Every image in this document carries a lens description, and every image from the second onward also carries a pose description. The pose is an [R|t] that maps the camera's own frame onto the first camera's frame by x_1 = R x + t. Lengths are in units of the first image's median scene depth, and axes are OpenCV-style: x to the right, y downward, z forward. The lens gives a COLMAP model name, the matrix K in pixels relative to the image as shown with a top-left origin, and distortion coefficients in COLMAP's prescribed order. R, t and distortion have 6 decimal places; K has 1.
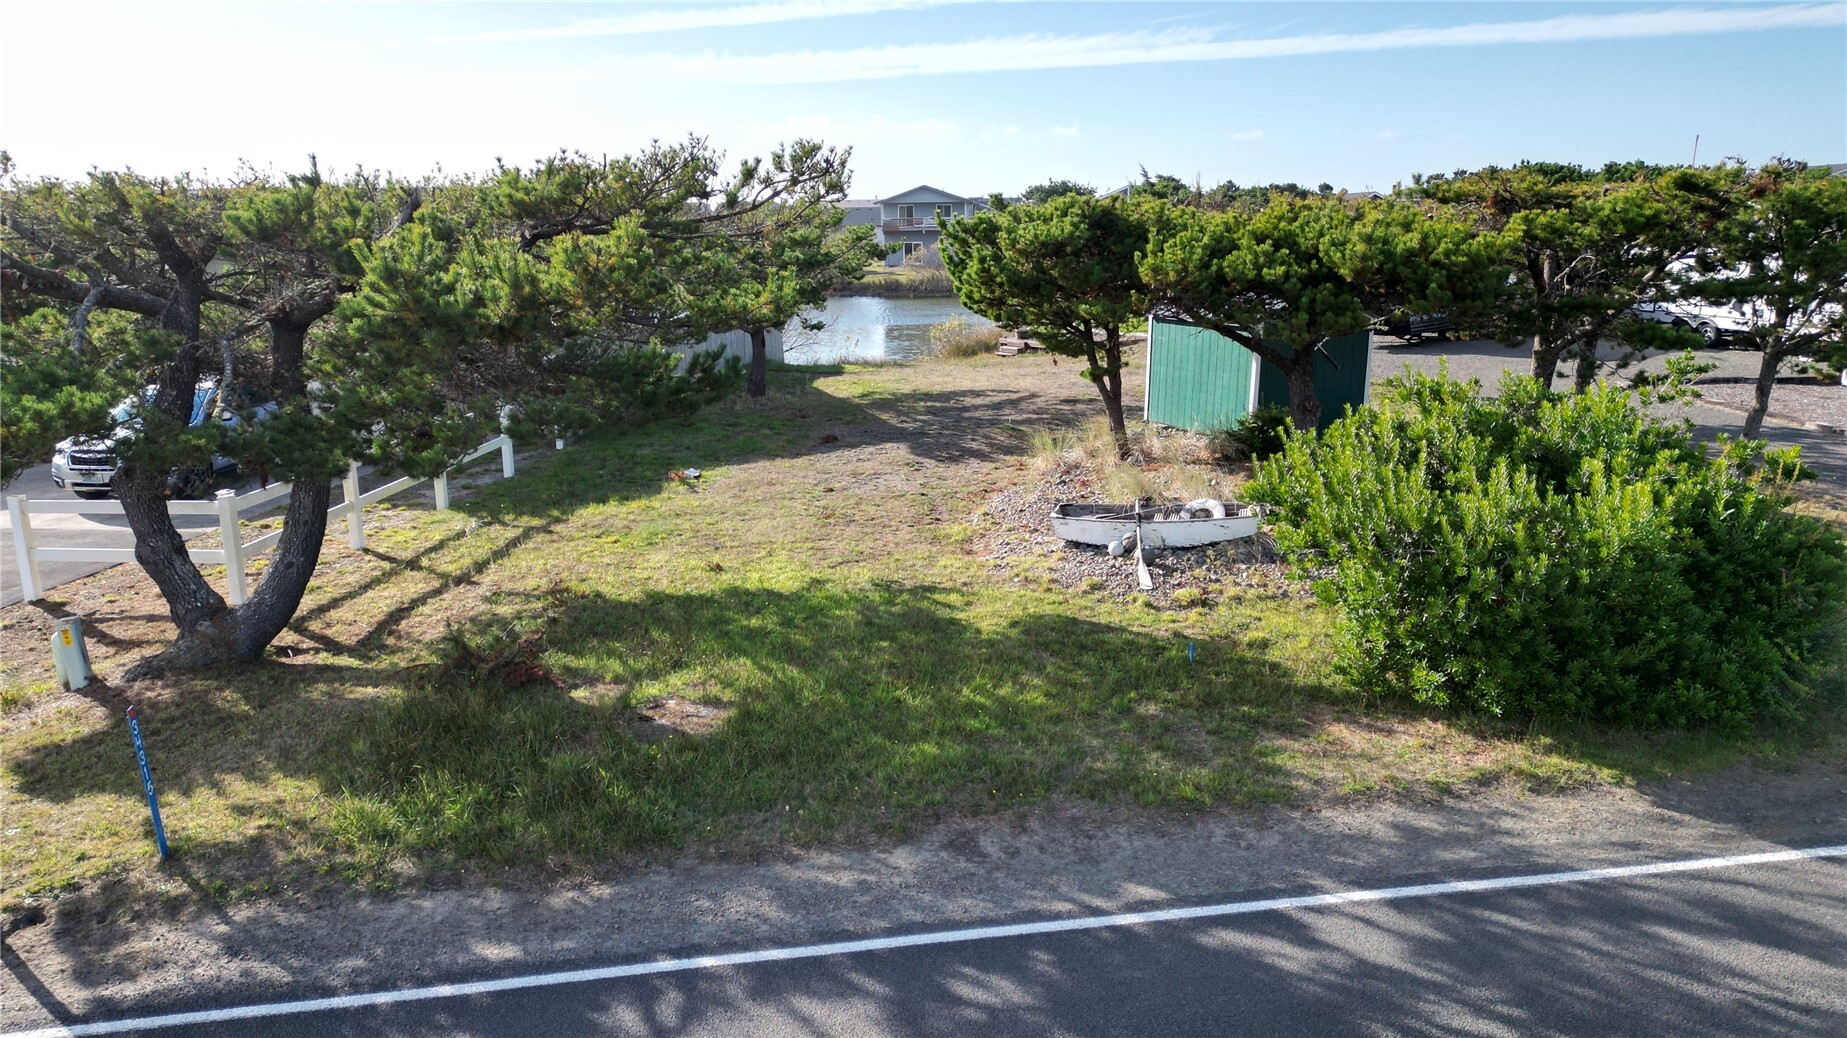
lens RADIAL K [[1225.6, 0, 923.5], [0, 1225.6, 519.0], [0, 0, 1]] dist [-0.001237, -0.002233]
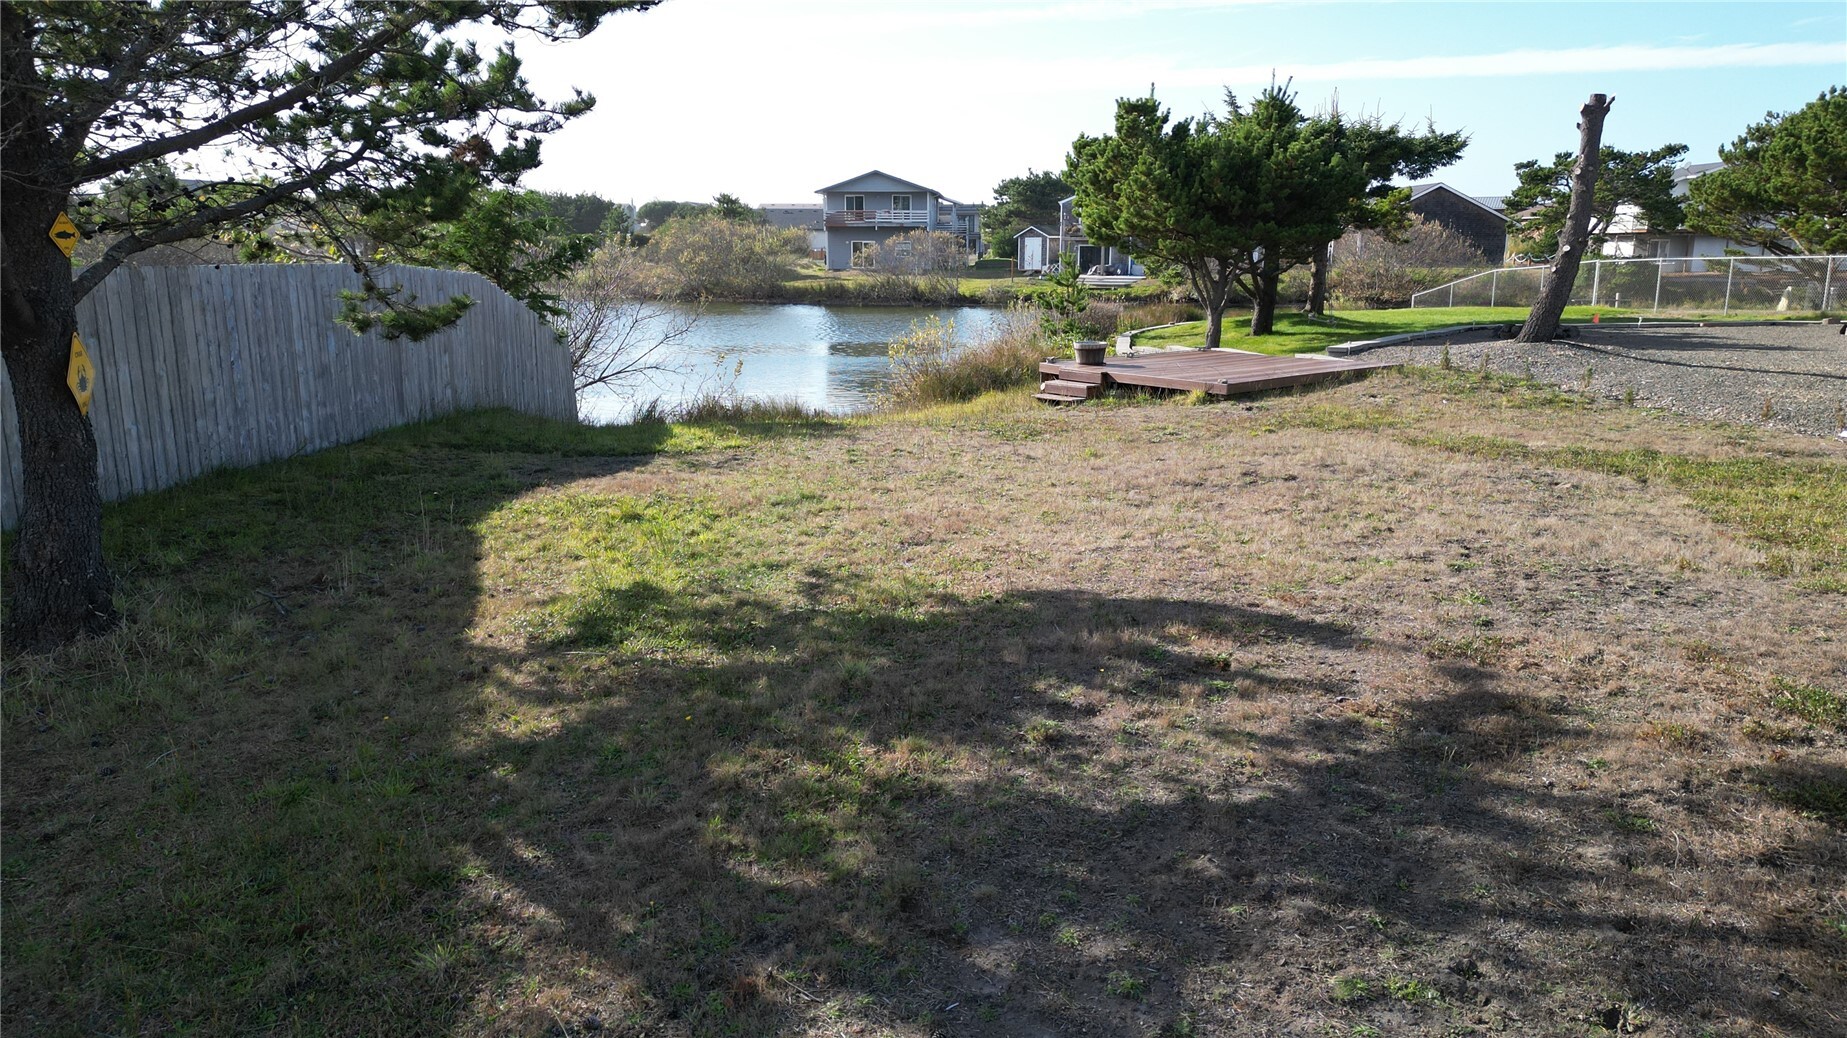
lens RADIAL K [[1225.6, 0, 923.5], [0, 1225.6, 519.0], [0, 0, 1]] dist [-0.001237, -0.002233]
pose [[0.999193, 0.005724, 0.039754, 0.002391], [-0.005057, 0.999845, -0.016845, -0.204448], [-0.039844, 0.016631, 0.999067, 1.373867]]
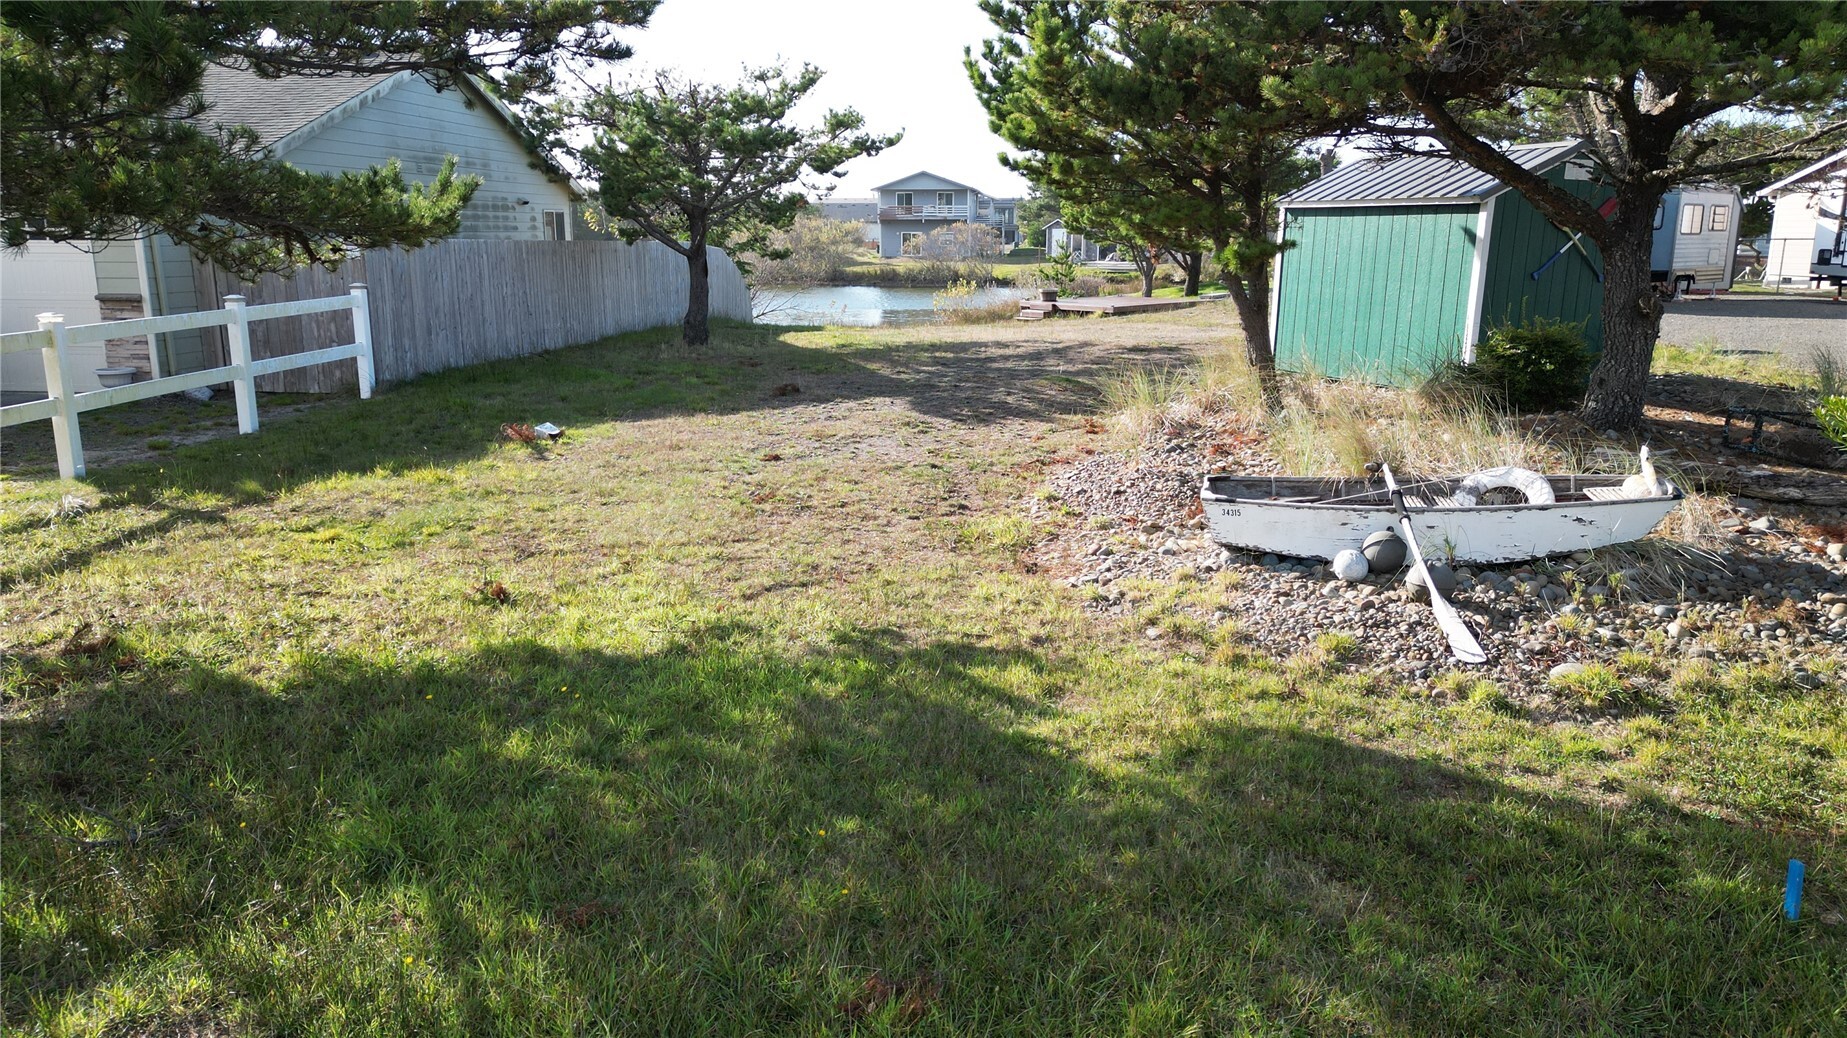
lens RADIAL K [[1225.6, 0, 923.5], [0, 1225.6, 519.0], [0, 0, 1]] dist [-0.001237, -0.002233]
pose [[0.999918, 0.011796, 0.004915, -0.009427], [-0.011747, 0.999882, -0.009946, 0.012157], [-0.005032, 0.009888, 0.999938, 0.494453]]
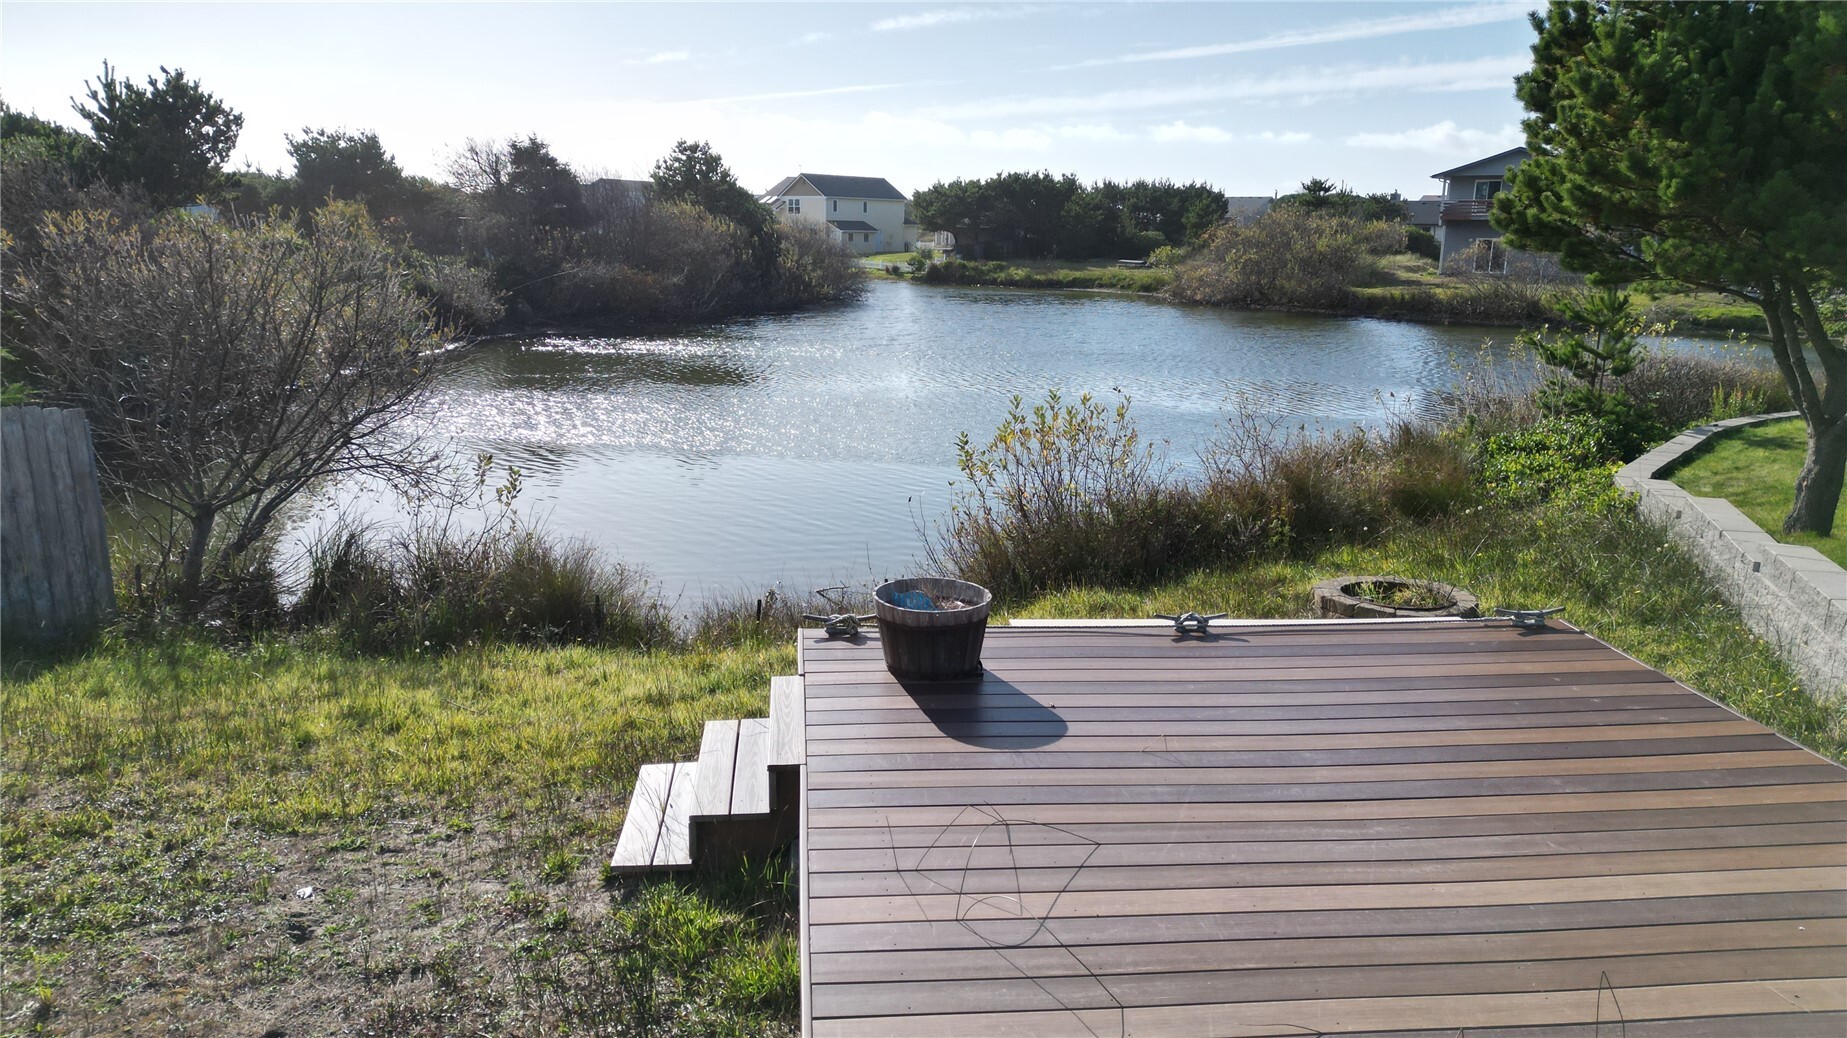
lens RADIAL K [[1225.6, 0, 923.5], [0, 1225.6, 519.0], [0, 0, 1]] dist [-0.001237, -0.002233]
pose [[0.874307, 0.125458, -0.468879, 0.358794], [-0.129864, 0.991263, 0.023078, -0.420171], [0.467678, 0.040714, 0.882961, 2.230204]]
